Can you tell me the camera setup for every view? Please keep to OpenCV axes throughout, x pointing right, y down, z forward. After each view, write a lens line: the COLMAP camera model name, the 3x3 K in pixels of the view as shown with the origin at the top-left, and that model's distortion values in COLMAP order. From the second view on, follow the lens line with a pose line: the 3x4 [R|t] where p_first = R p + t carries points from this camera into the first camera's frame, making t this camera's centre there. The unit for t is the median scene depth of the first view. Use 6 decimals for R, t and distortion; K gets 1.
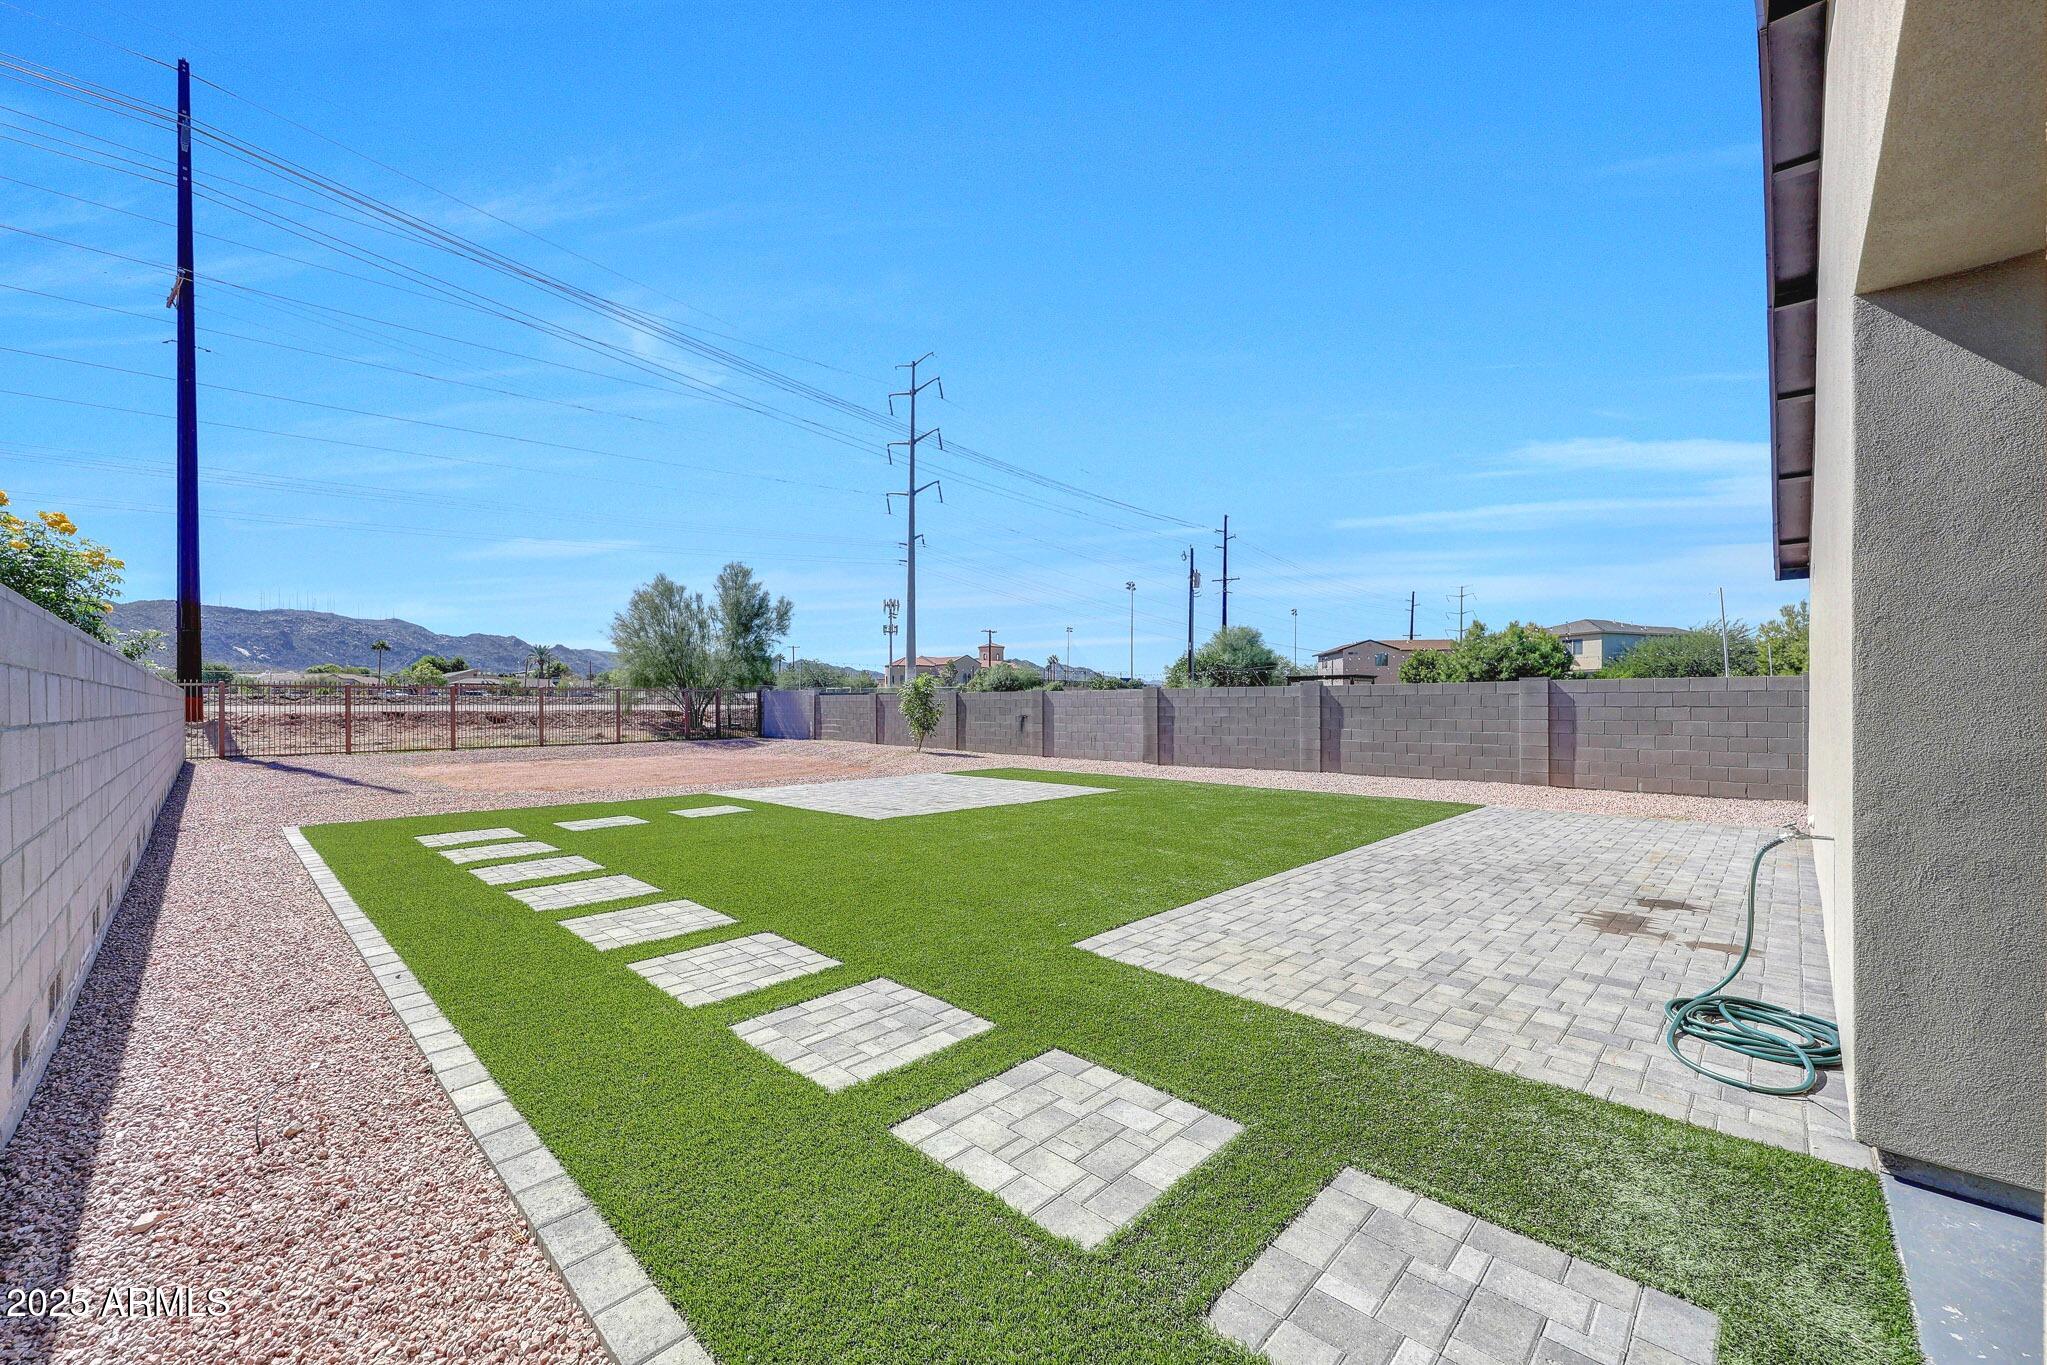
lens RADIAL K [[786.6, 0, 1018.7], [0, 786.6, 707.0], [0, 0, 1]] dist [0.001573, 0.000029]
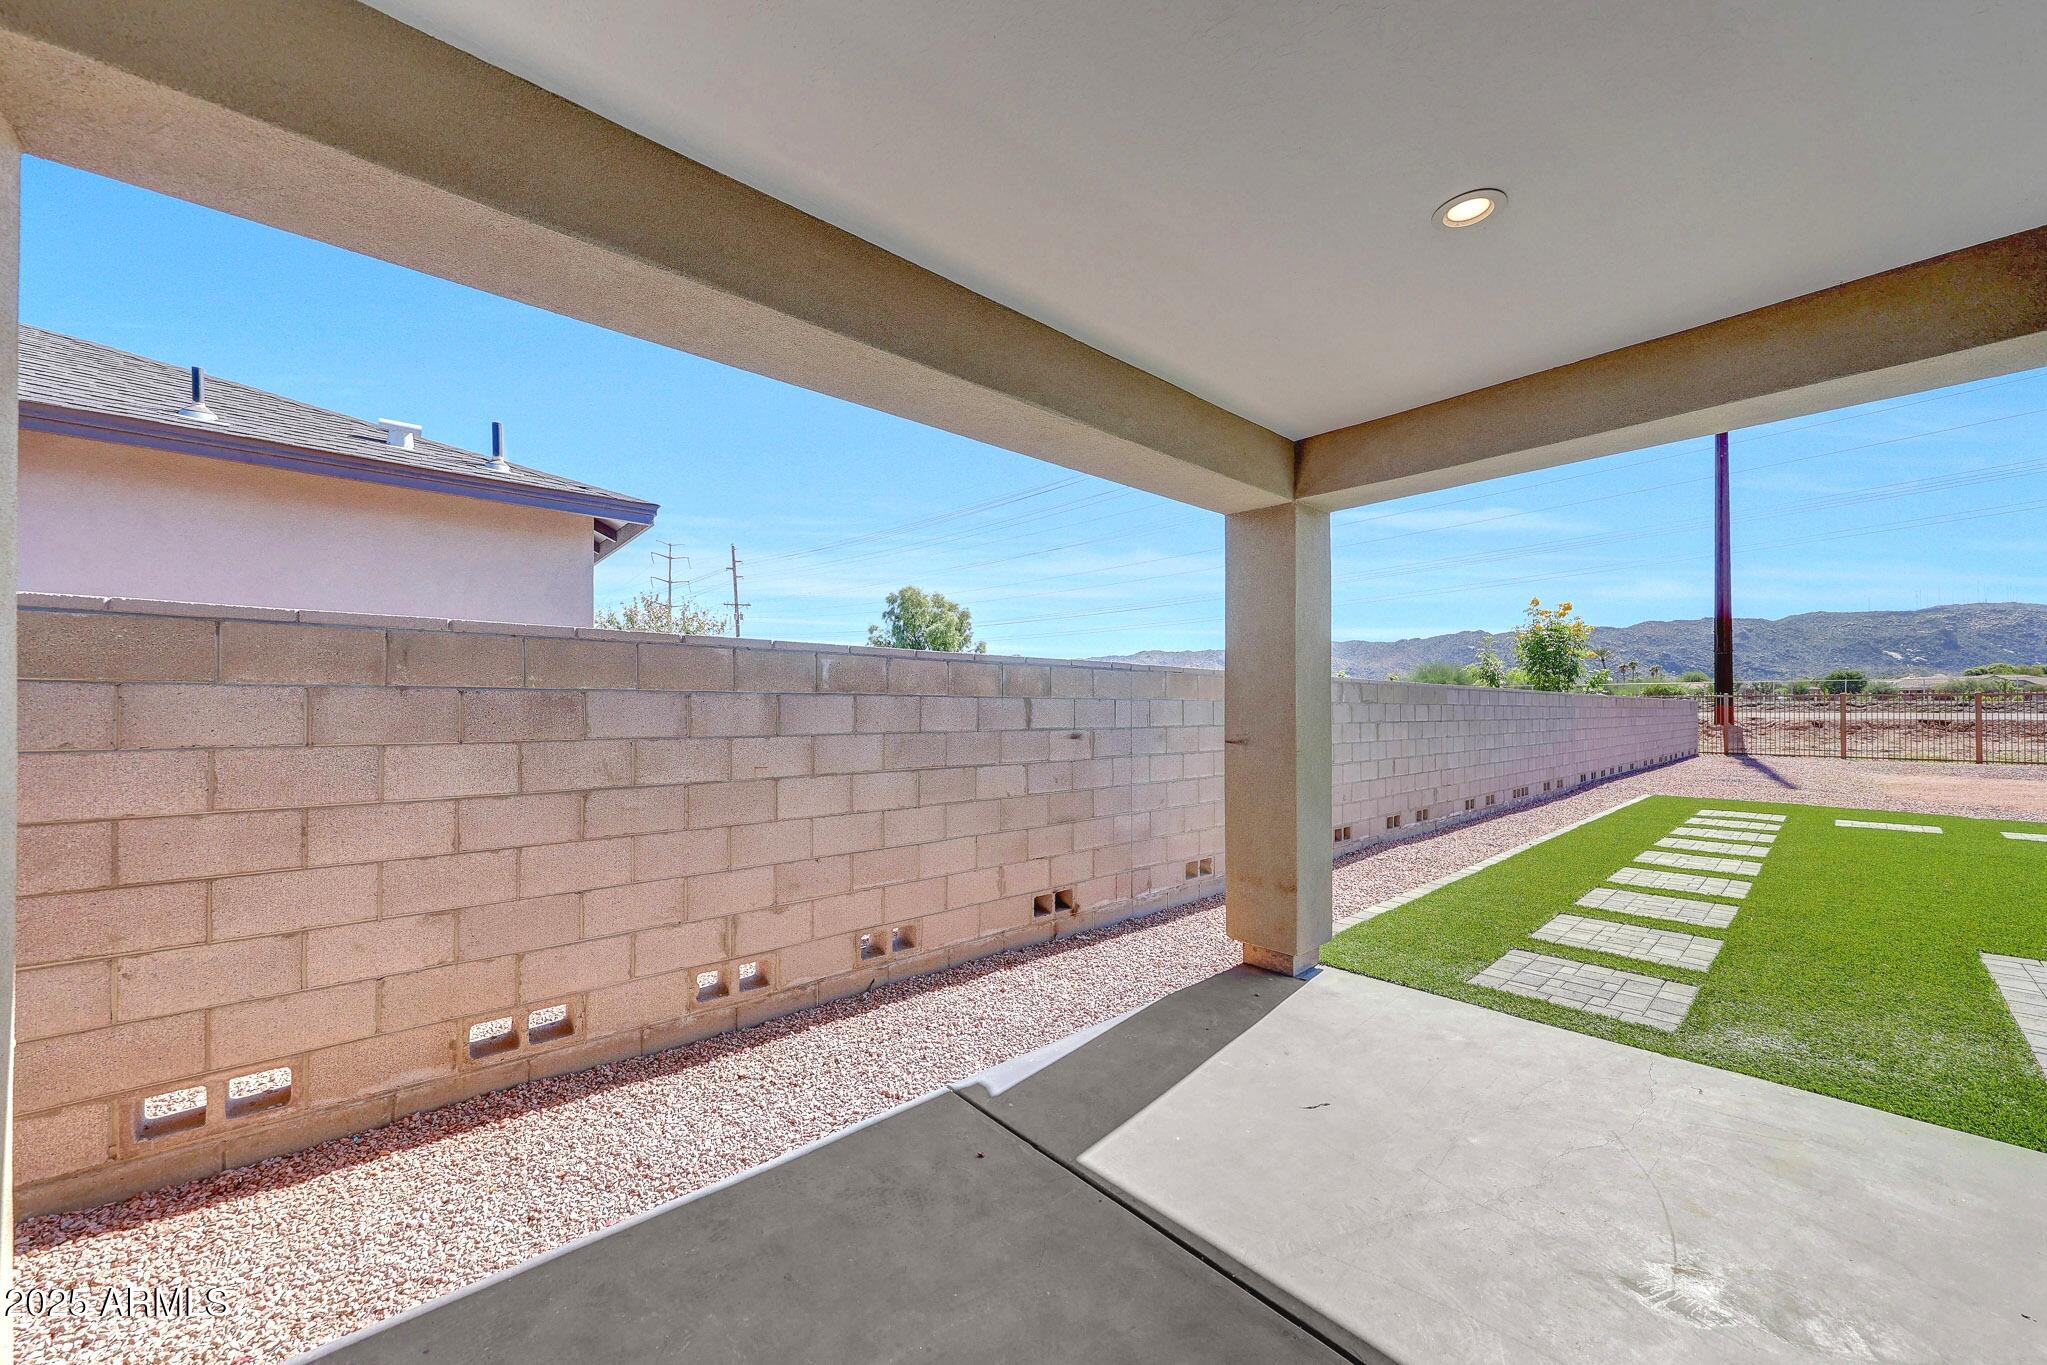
lens RADIAL K [[737.2, 0, 1023.3], [0, 737.2, 708.6], [0, 0, 1]] dist [-0.000099, 0.000060]
pose [[-0.071582, 0.000145, -0.997435, 0.193770], [-0.005019, 0.999987, 0.000506, -0.002682], [0.997422, 0.005042, -0.071580, -0.033928]]
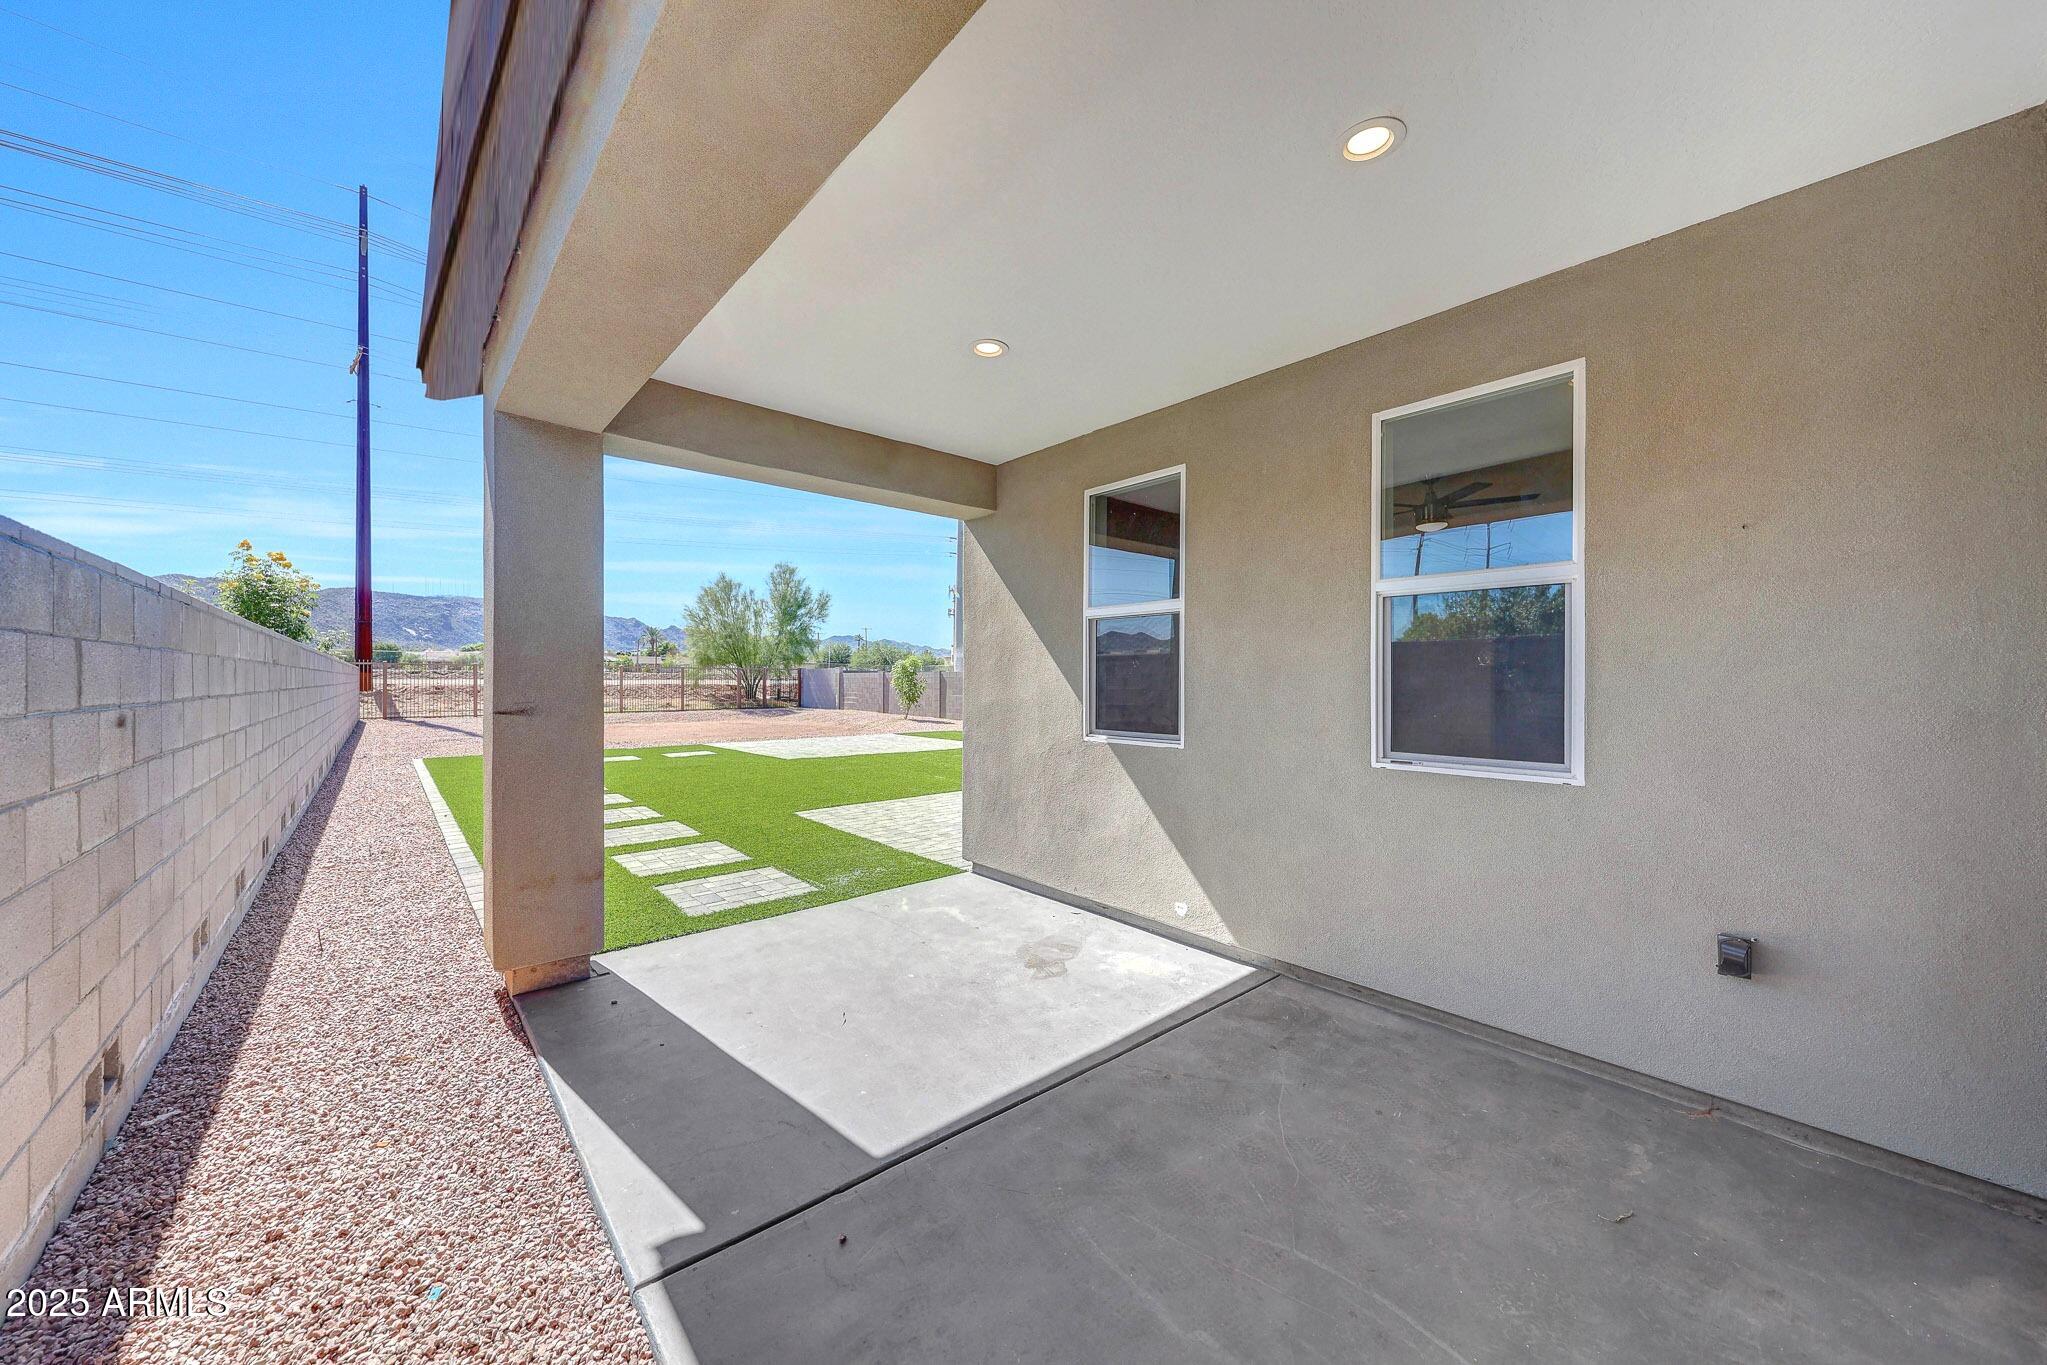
lens RADIAL K [[729.0, 0, 1023.5], [0, 729.0, 682.5], [0, 0, 1]] dist [-0.000421, 0.000039]
pose [[0.996925, 0.005468, -0.078170, 0.126304], [-0.005532, 0.999985, -0.000598, -0.001039], [0.078166, 0.001029, 0.996940, -0.113296]]
